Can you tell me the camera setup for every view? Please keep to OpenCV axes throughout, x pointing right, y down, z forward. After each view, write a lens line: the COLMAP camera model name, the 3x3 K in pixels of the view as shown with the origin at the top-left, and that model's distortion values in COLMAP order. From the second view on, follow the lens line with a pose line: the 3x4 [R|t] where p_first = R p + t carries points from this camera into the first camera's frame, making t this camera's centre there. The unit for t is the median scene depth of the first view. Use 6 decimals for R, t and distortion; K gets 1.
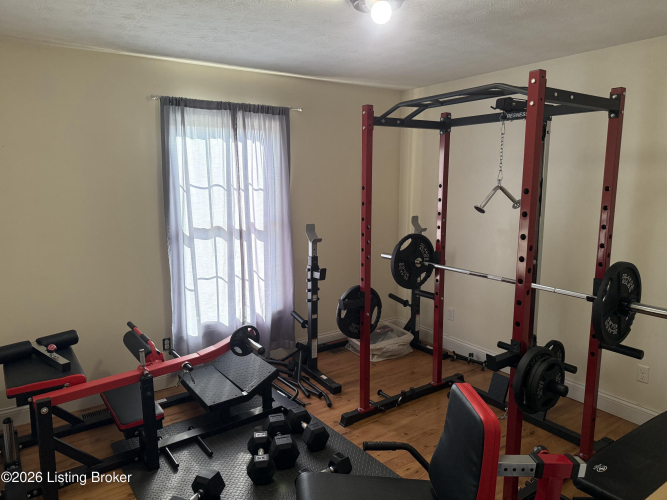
lens RADIAL K [[475.1, 0, 333.5], [0, 475.1, 250.0], [0, 0, 1]] dist [0.083103, -0.086203]
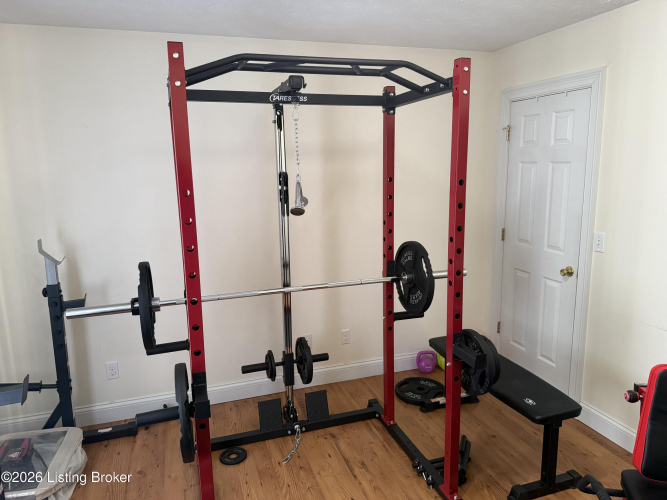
lens RADIAL K [[475.1, 0, 333.5], [0, 475.1, 250.0], [0, 0, 1]] dist [0.083103, -0.086203]
pose [[0.288818, -0.175783, 0.941108, -0.500275], [0.176858, 0.975878, 0.128001, -0.122632], [-0.940907, 0.129473, 0.312940, 0.760145]]
